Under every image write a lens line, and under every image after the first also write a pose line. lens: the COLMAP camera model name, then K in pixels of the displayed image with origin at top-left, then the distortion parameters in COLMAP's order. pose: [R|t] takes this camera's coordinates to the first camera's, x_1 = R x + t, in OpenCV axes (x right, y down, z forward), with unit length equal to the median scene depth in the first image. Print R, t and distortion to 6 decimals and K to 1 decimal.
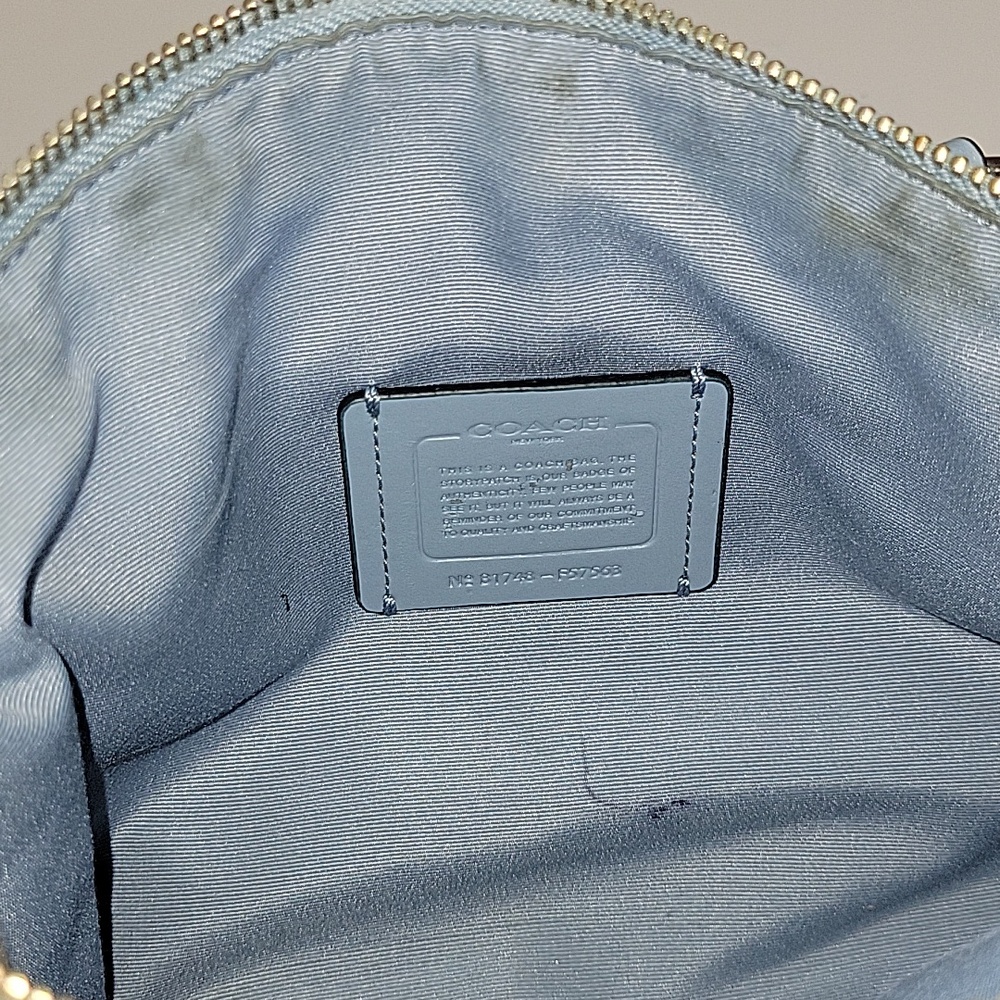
lens RADIAL K [[1693.8, 0, 500.0], [0, 1693.8, 500.0], [0, 0, 1]] dist [0.007012, 0.116209]
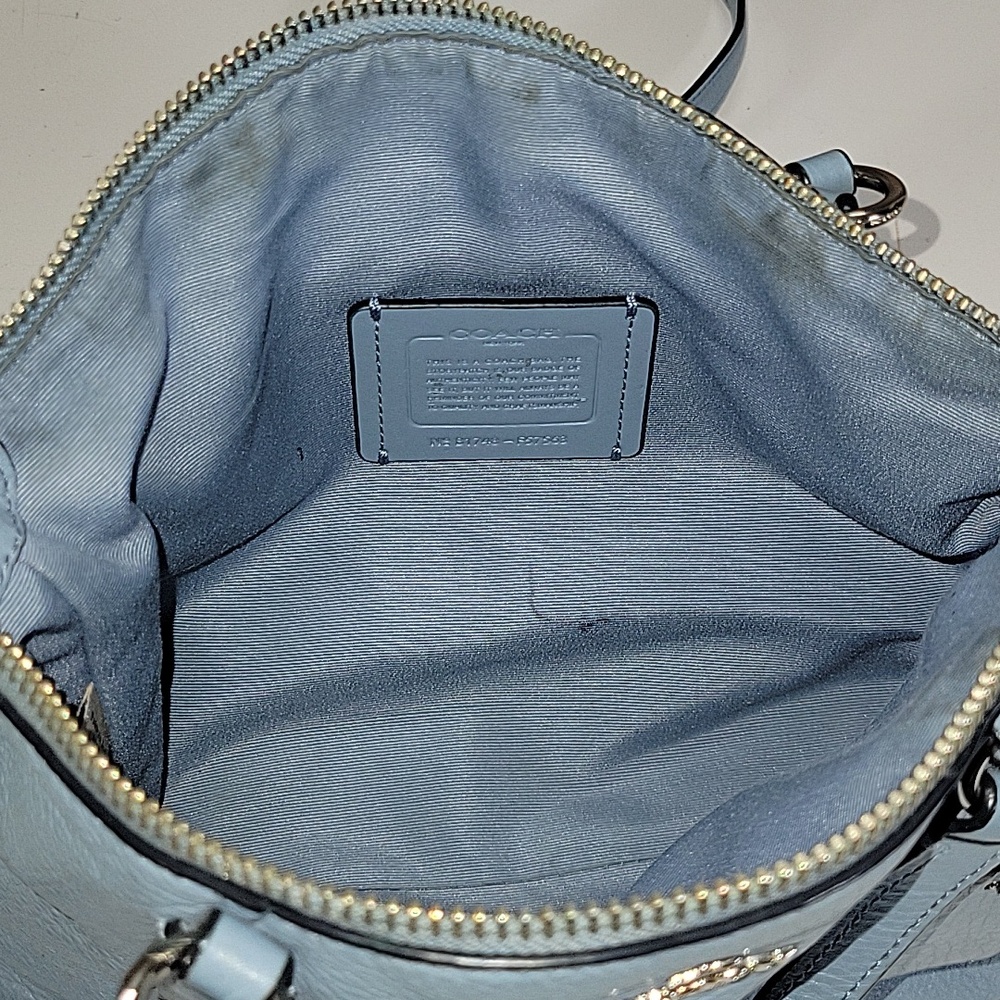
lens RADIAL K [[1693.8, 0, 500.0], [0, 1693.8, 500.0], [0, 0, 1]] dist [0.007012, 0.116209]
pose [[0.998981, 0.044486, 0.007607, 0.015768], [-0.045131, 0.985748, 0.162064, -0.134395], [-0.000289, -0.162242, 0.986751, -0.292237]]
